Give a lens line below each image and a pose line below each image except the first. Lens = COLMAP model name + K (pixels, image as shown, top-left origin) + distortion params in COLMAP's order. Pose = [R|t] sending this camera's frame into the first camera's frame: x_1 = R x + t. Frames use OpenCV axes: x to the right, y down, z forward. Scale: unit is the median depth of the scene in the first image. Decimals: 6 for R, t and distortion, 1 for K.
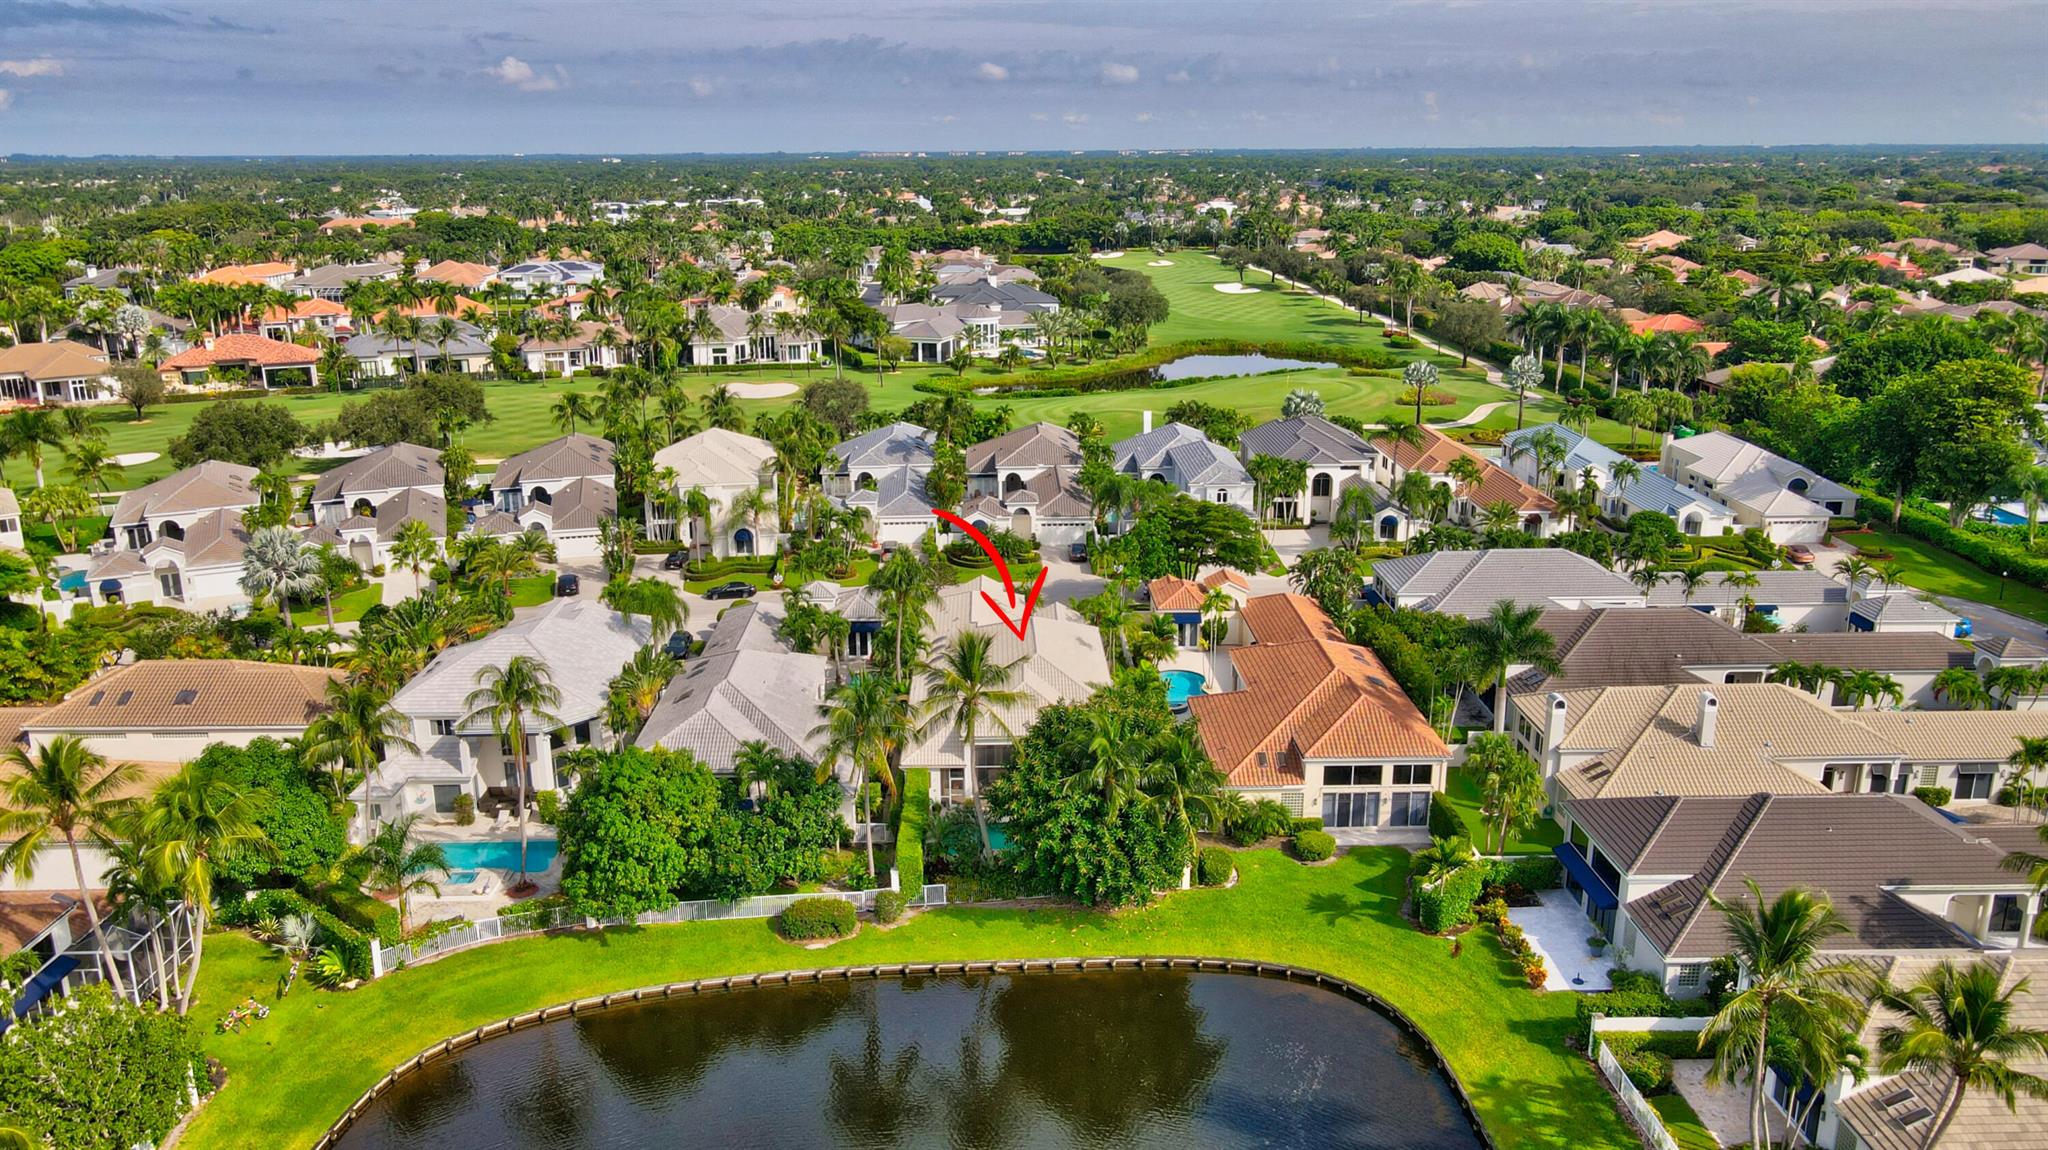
lens RADIAL K [[1497.9, 0, 1024.0], [0, 1497.9, 575.0], [0, 0, 1]] dist [0.024945, 0.003097]
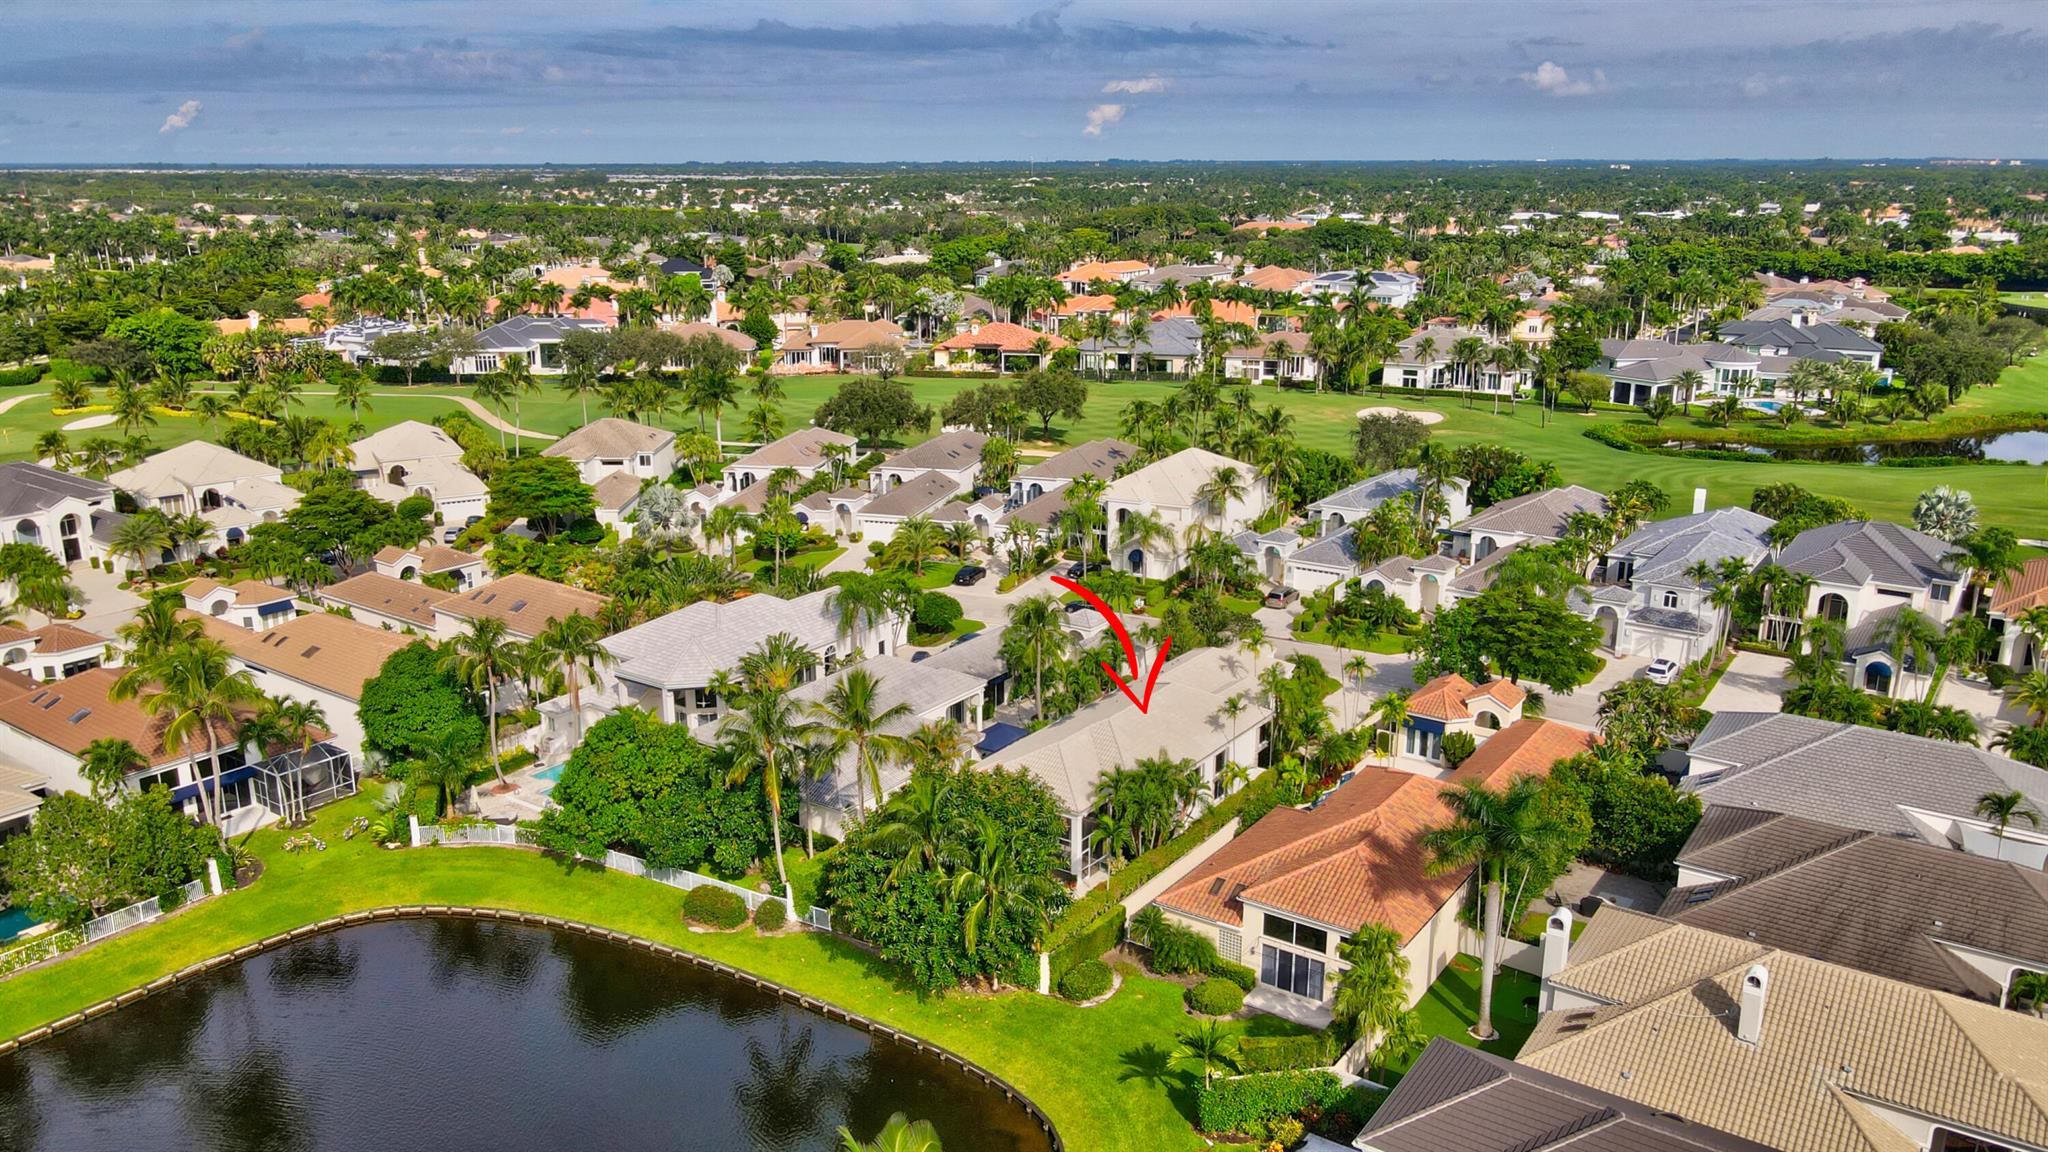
lens RADIAL K [[1534.6, 0, 1024.0], [0, 1534.6, 576.0], [0, 0, 1]] dist [0.006206, 0.006799]
pose [[0.810446, 0.161962, -0.562979, 0.255044], [-0.166704, 0.985051, 0.043405, -0.034946], [0.561593, 0.058673, 0.825330, 0.091305]]
